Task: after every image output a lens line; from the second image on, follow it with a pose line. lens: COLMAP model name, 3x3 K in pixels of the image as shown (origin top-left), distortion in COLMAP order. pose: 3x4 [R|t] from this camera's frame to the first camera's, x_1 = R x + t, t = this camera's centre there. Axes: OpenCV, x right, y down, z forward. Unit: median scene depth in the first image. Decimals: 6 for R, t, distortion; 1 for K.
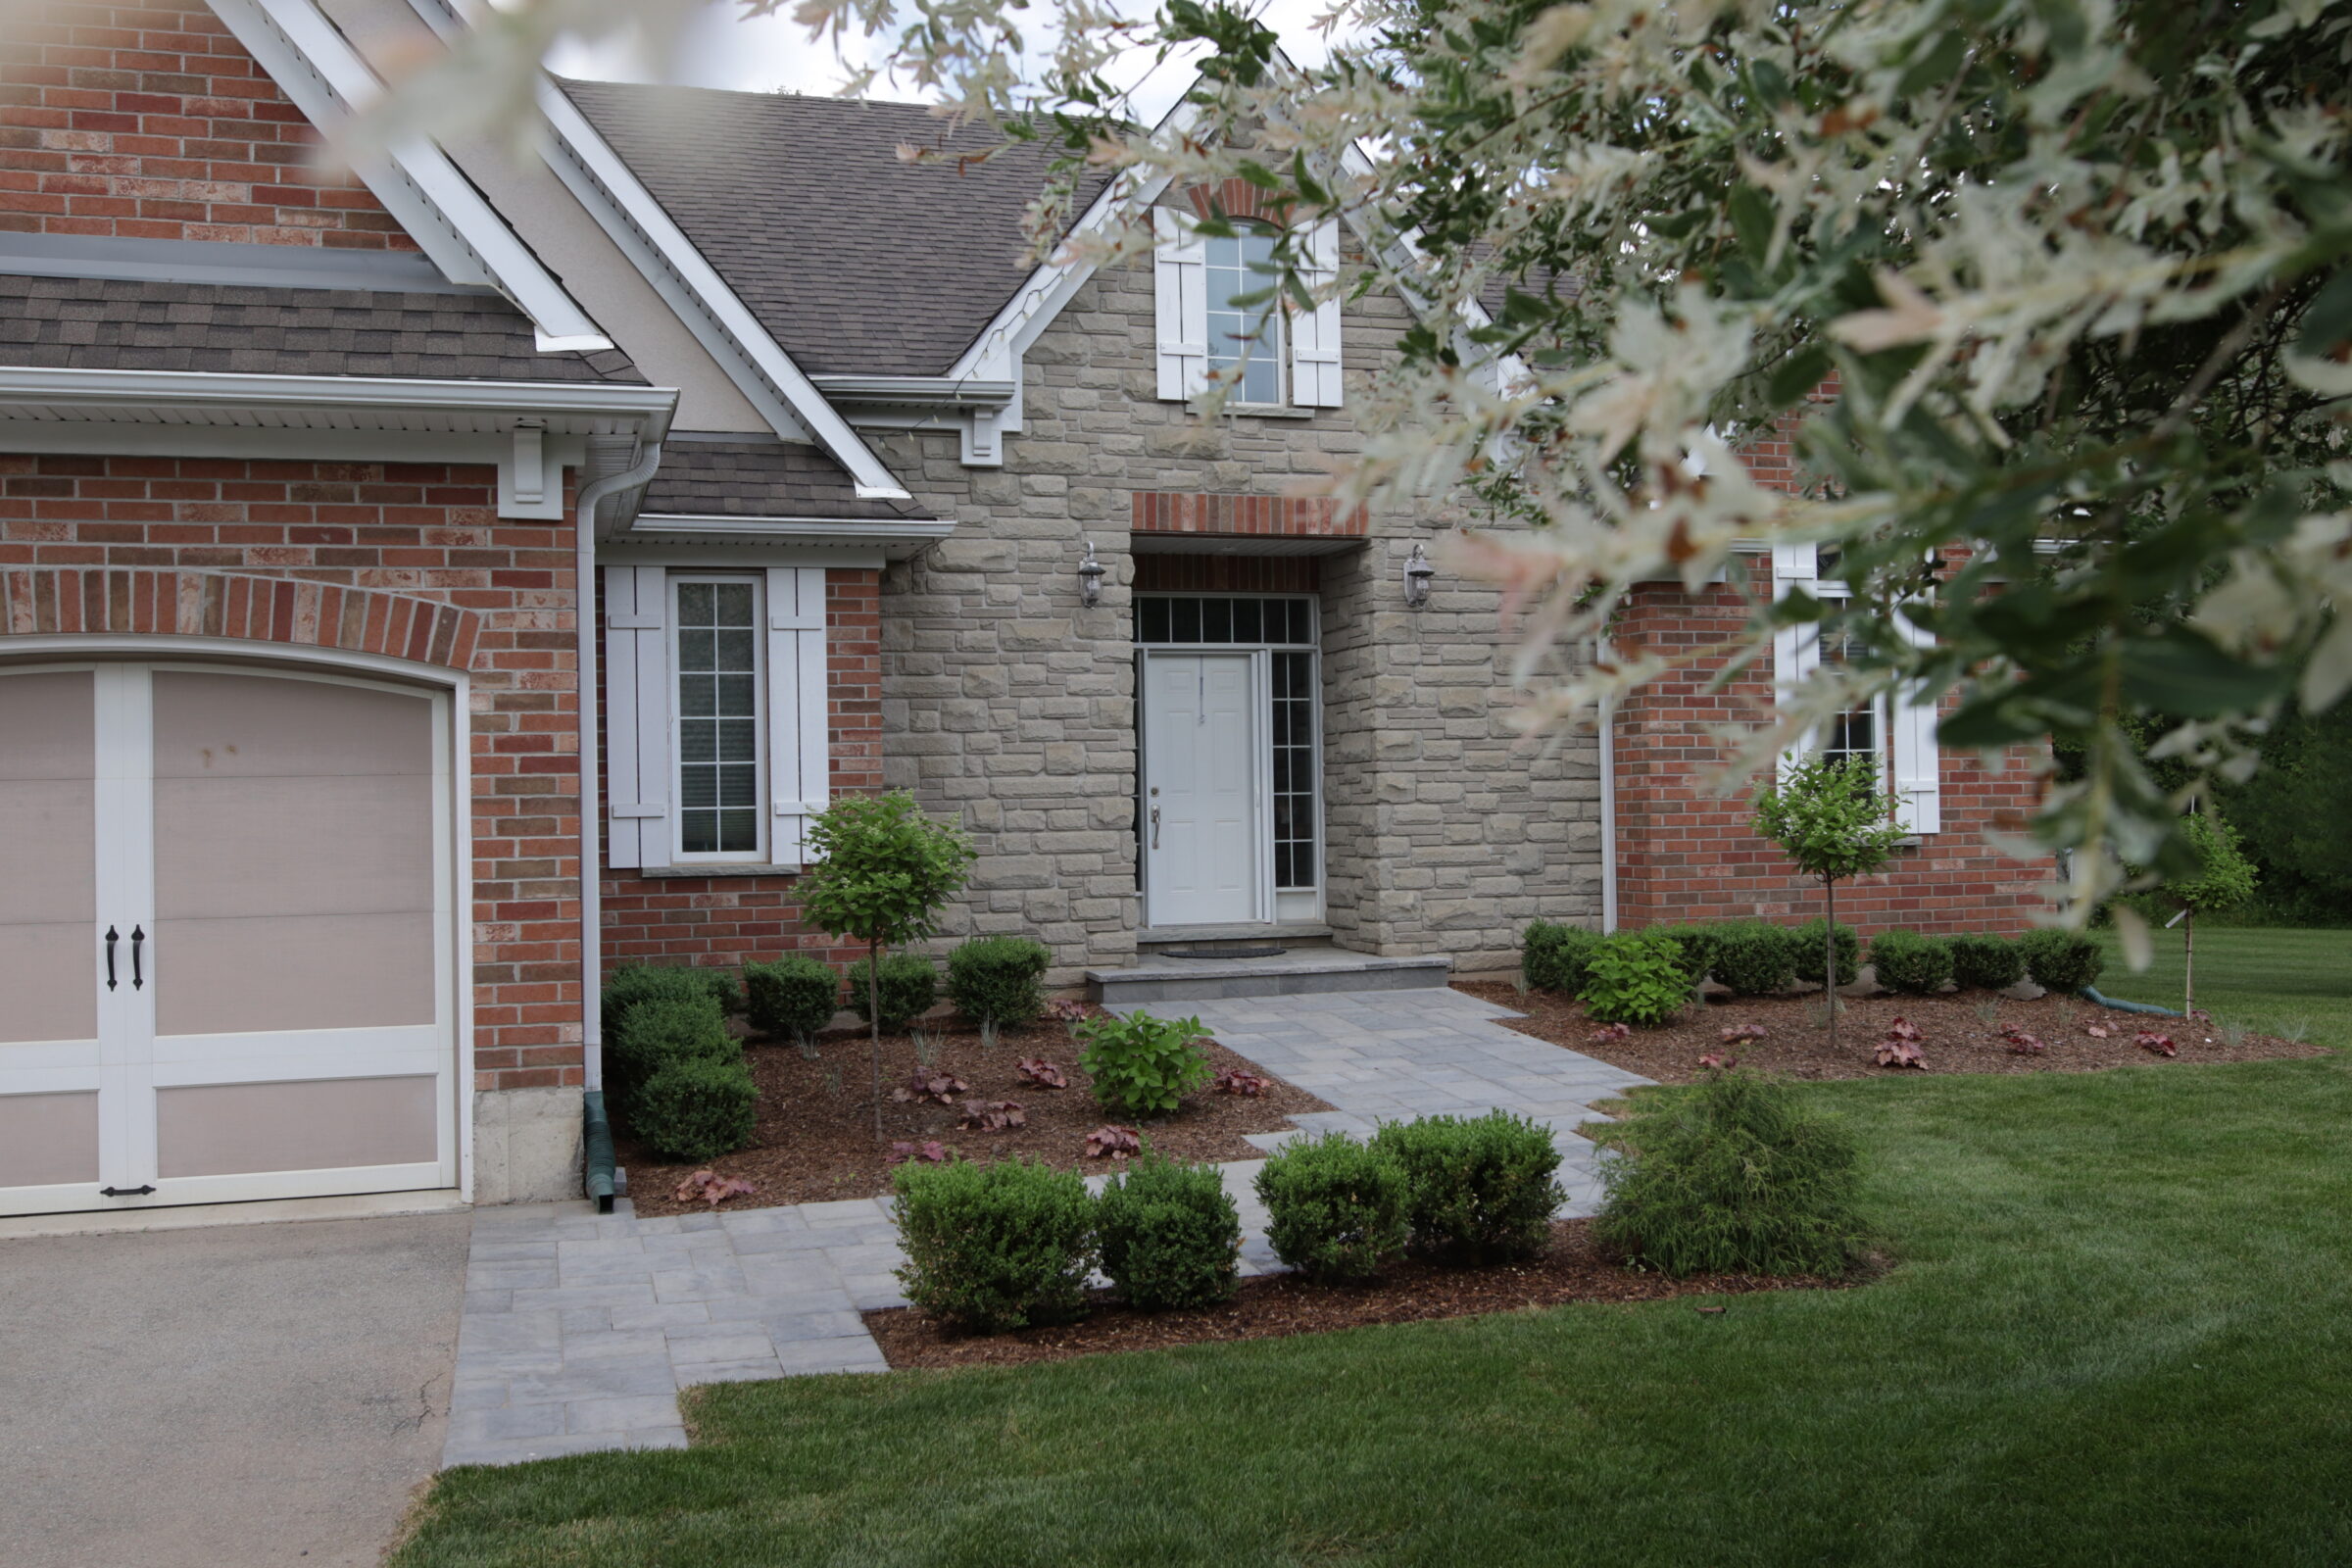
lens RADIAL K [[2169.3, 0, 1176.0], [0, 2169.3, 784.0], [0, 0, 1]] dist [-0.011938, -0.004258]
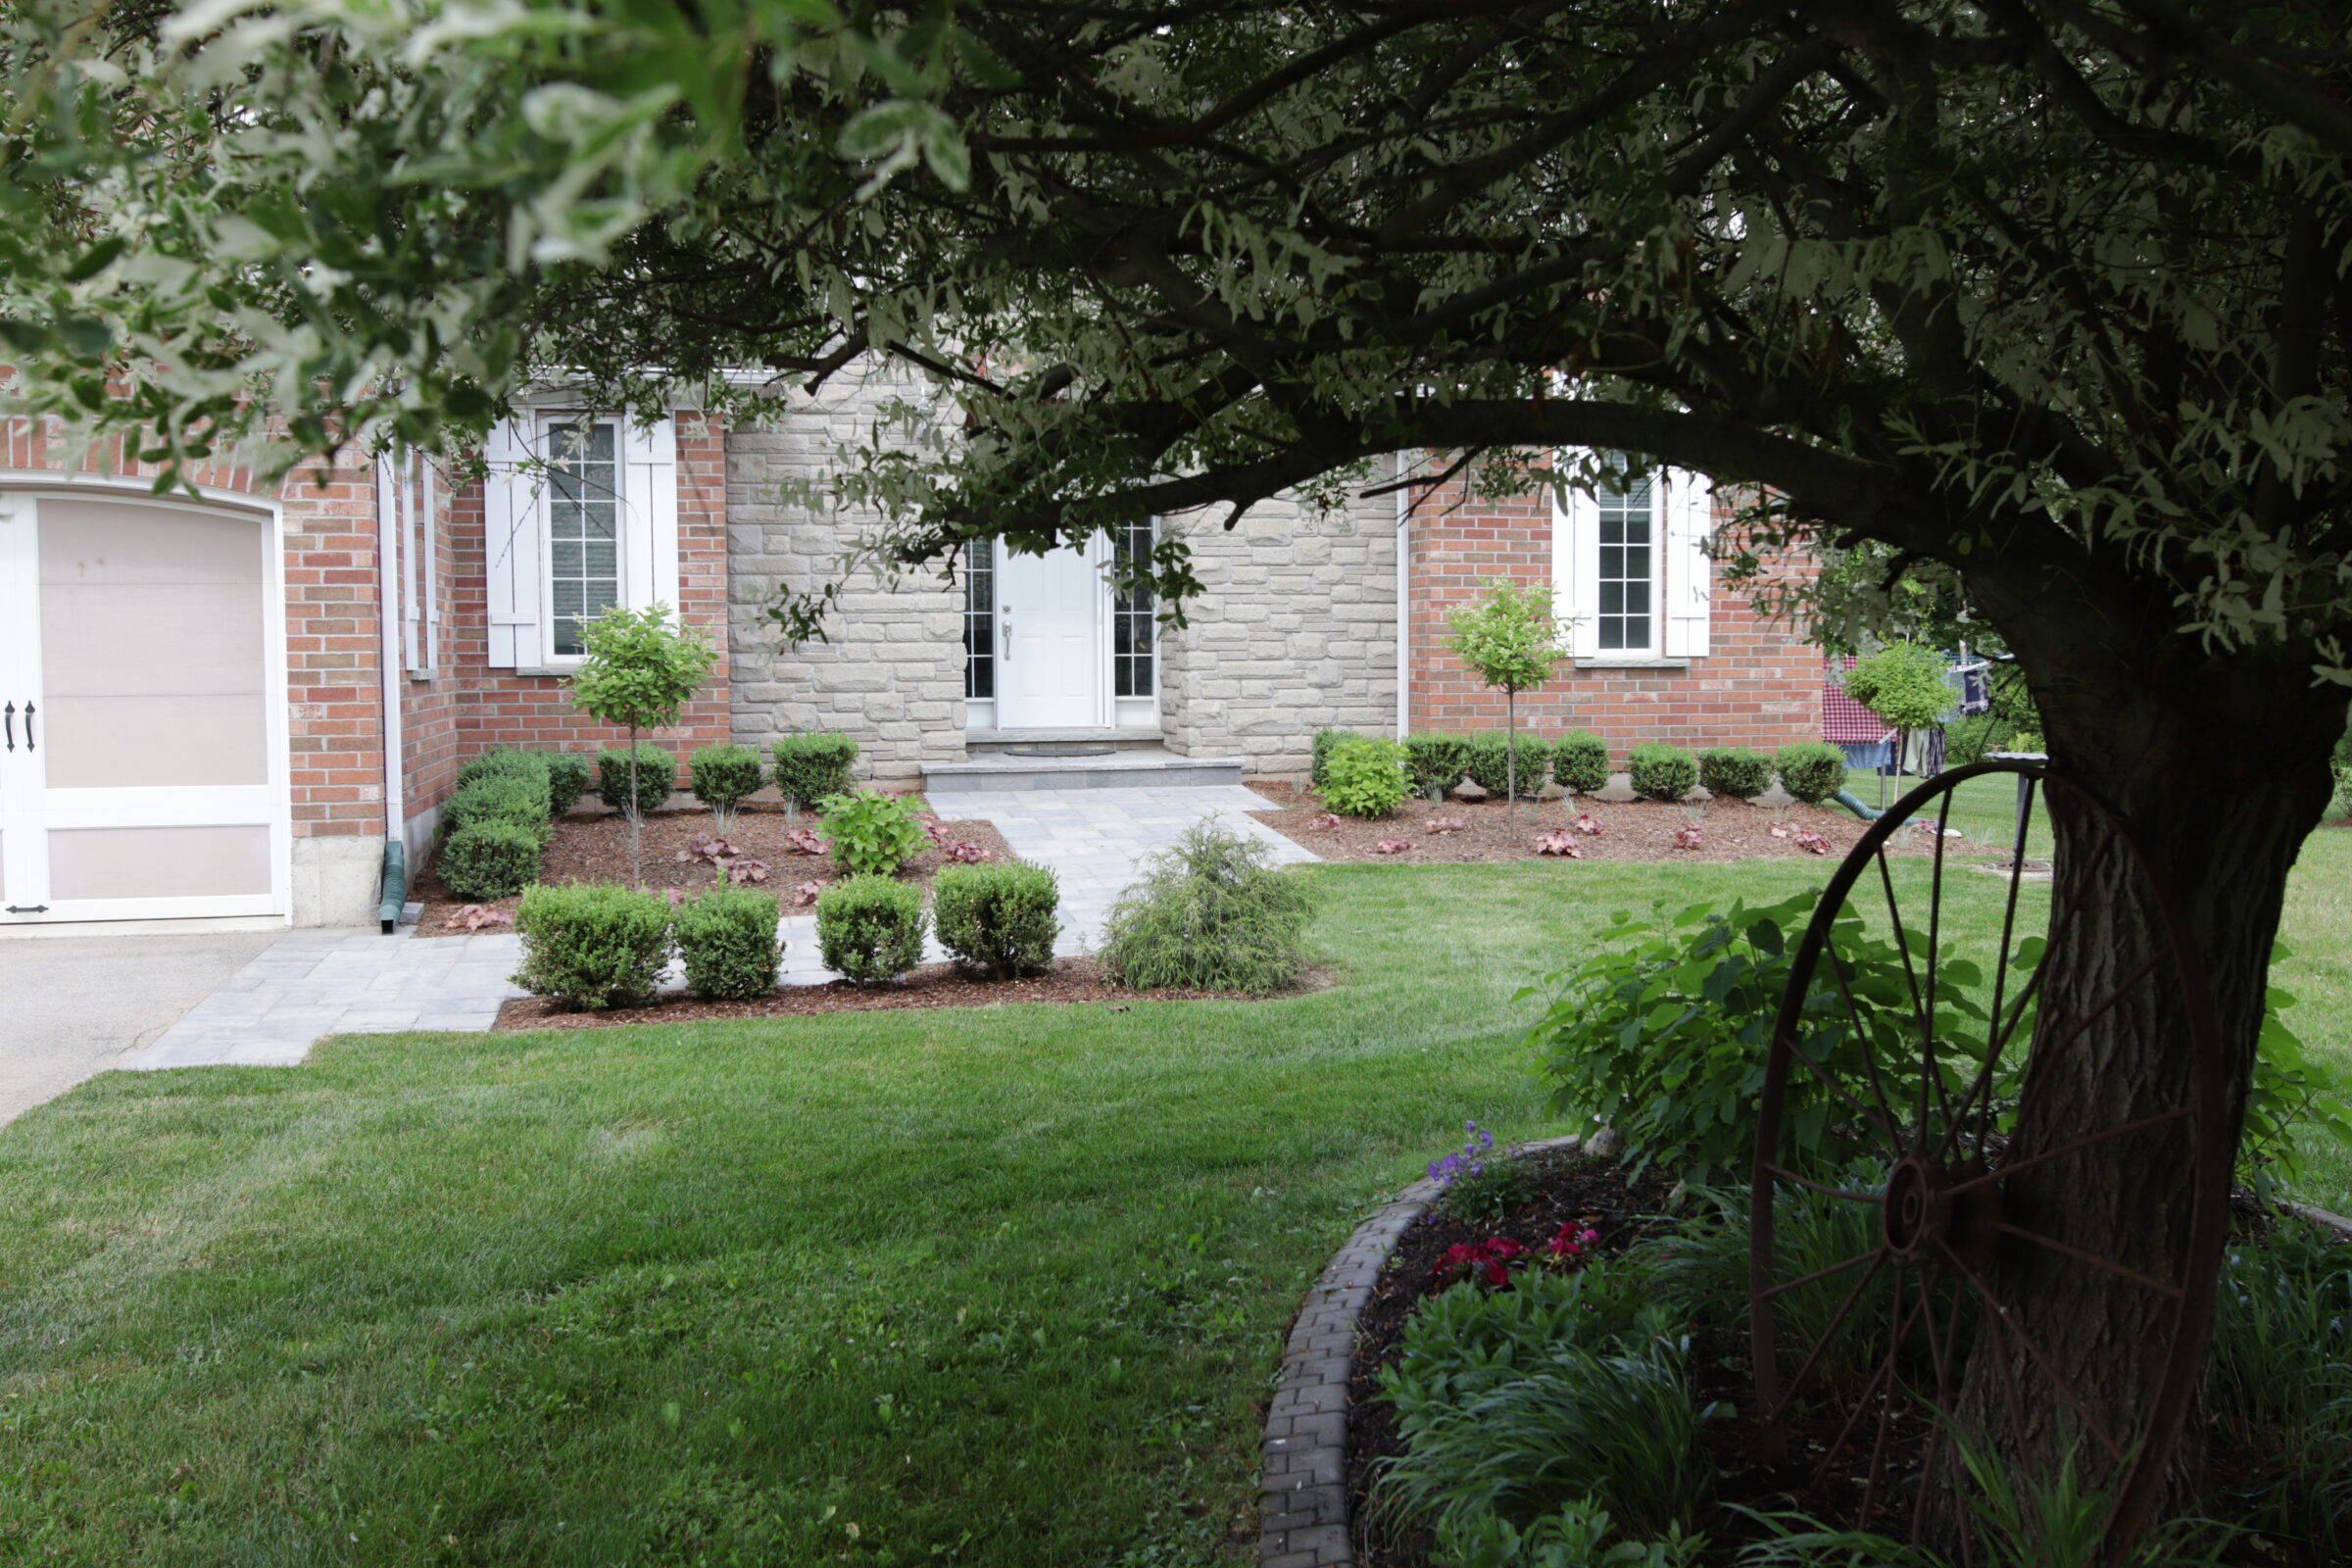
lens RADIAL K [[2169.3, 0, 1176.0], [0, 2169.3, 784.0], [0, 0, 1]] dist [-0.011938, -0.004258]
pose [[0.996753, 0.018891, -0.078269, 0.228678], [-0.012577, 0.996684, 0.080393, 0.002989], [0.079528, -0.079148, 0.993686, -0.163709]]
